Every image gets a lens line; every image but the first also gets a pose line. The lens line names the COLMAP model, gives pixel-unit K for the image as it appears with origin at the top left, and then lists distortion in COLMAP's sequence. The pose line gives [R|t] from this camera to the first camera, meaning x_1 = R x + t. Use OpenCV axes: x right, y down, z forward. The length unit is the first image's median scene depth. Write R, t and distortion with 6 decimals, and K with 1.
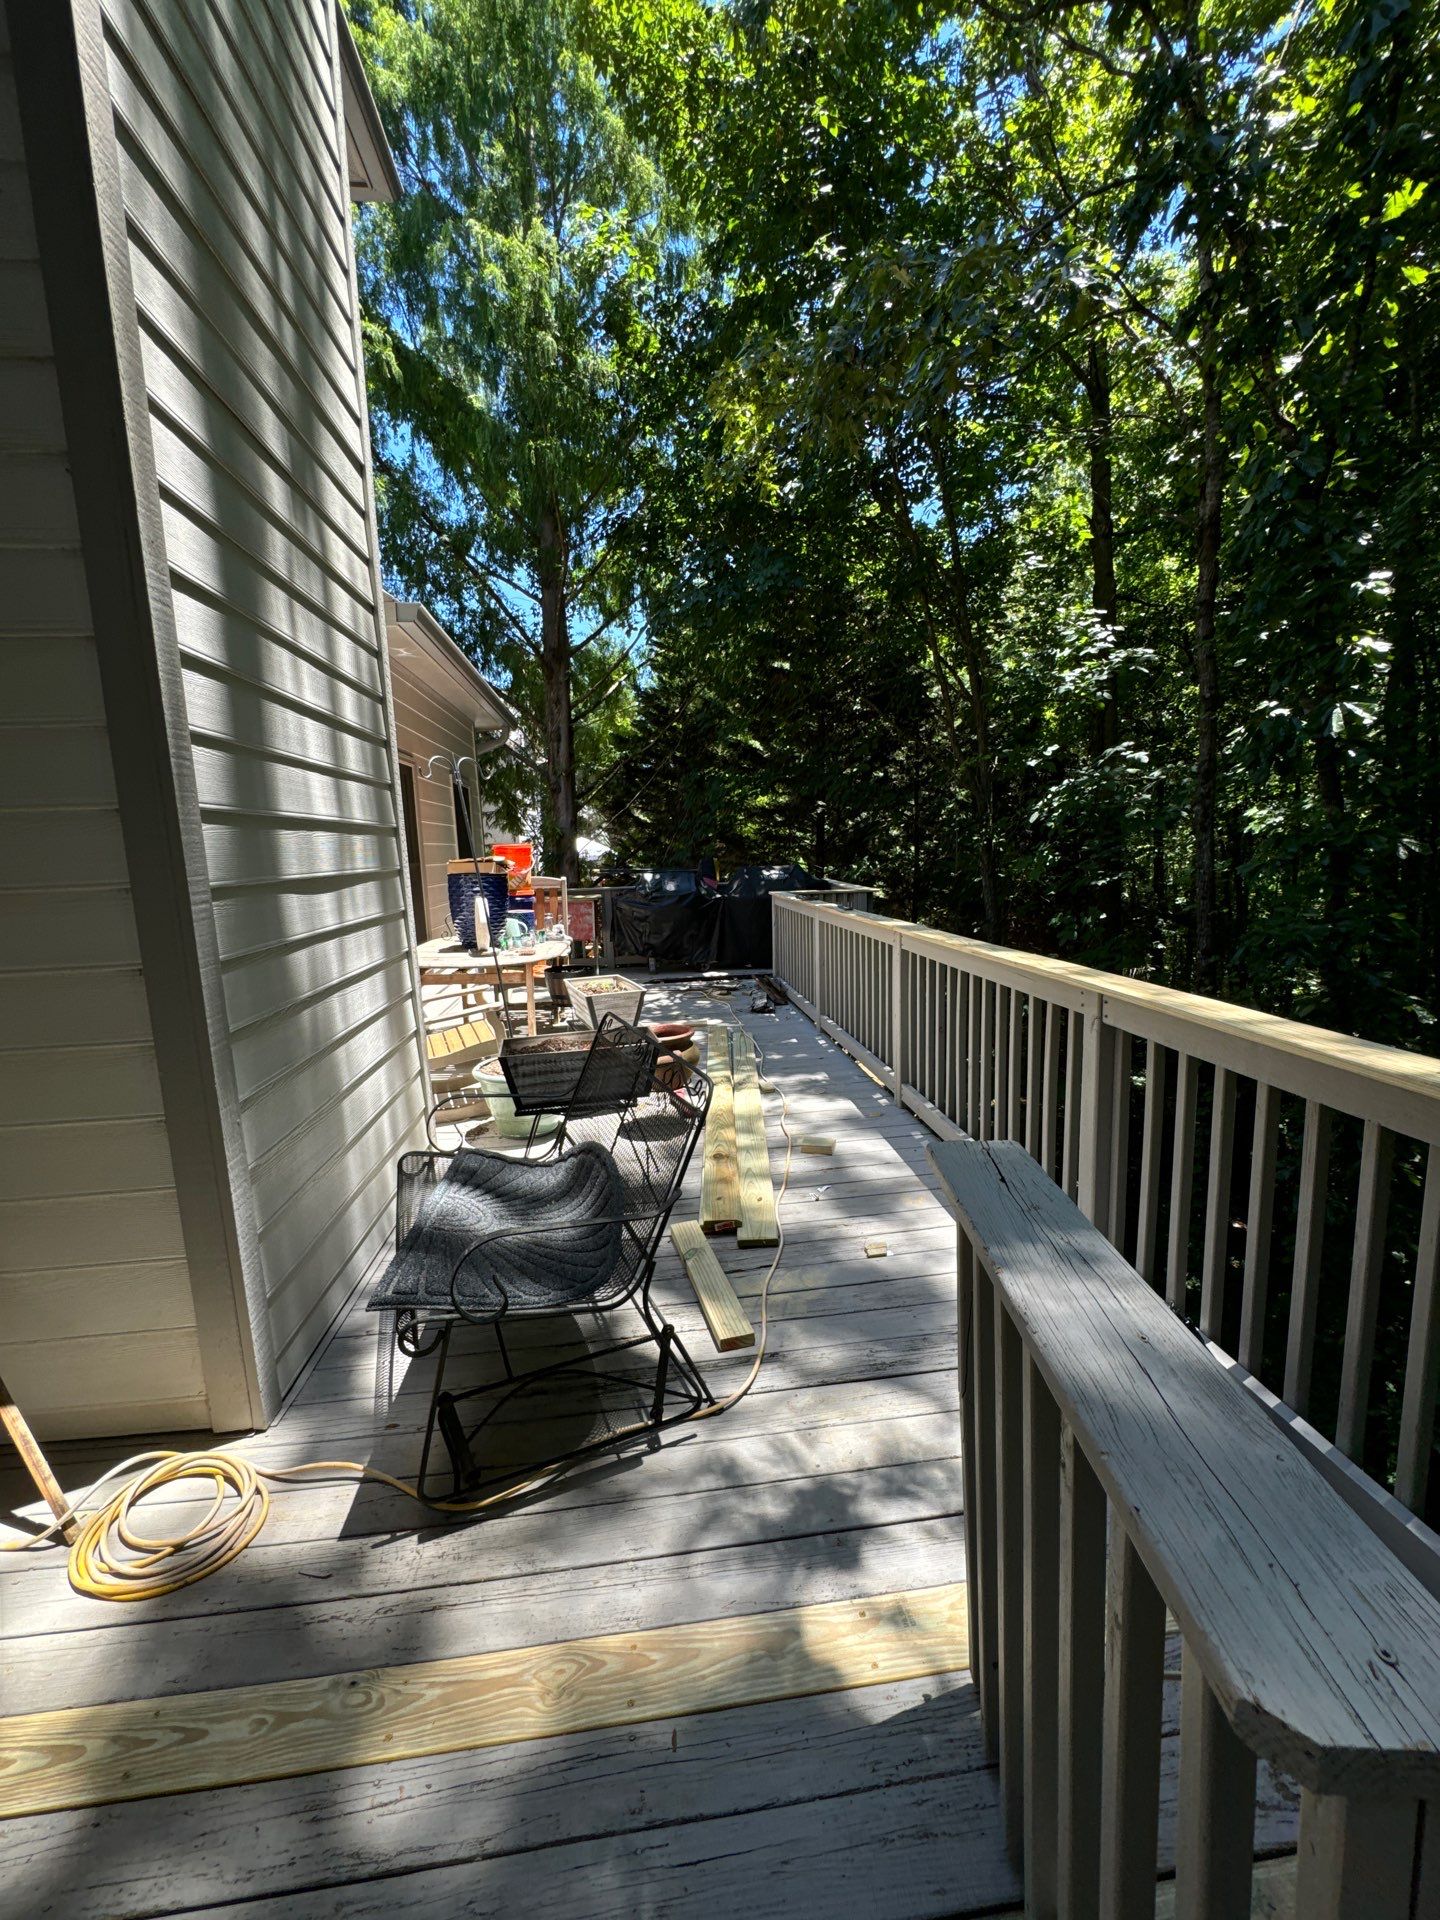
lens RADIAL K [[753.0, 0, 711.7], [0, 753.0, 956.0], [0, 0, 1]] dist [-0.002077, -0.000091]
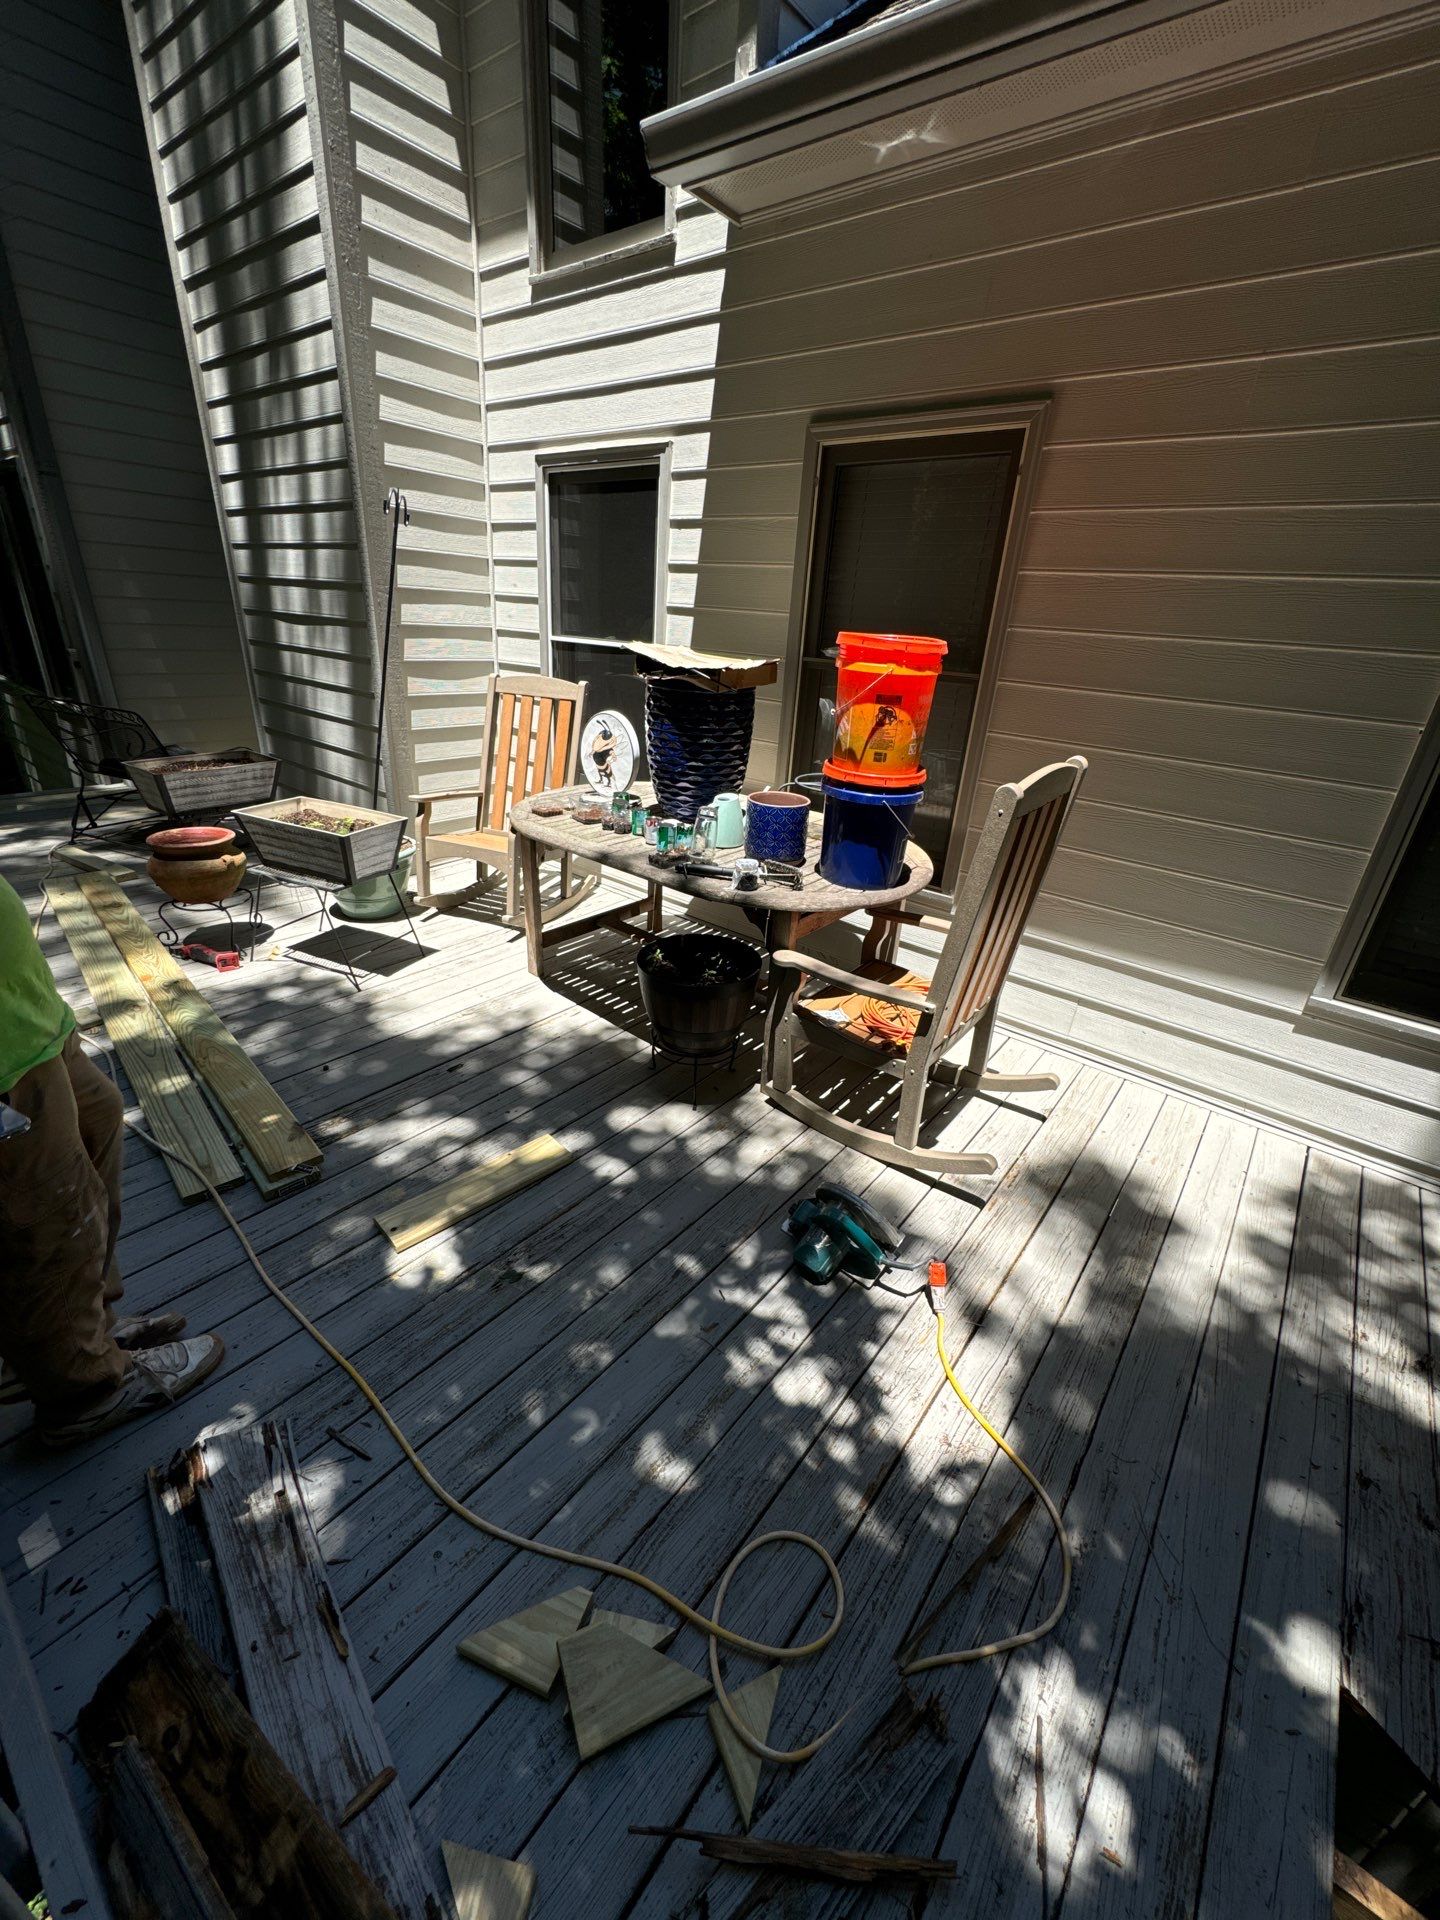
lens RADIAL K [[753.5, 0, 718.8], [0, 753.5, 964.6], [0, 0, 1]] dist [-0.001812, 0.000405]
pose [[-0.710312, 0.287716, -0.642399, 0.170797], [-0.138266, 0.837832, 0.528129, -0.516877], [0.690173, 0.463958, -0.555341, 3.228464]]
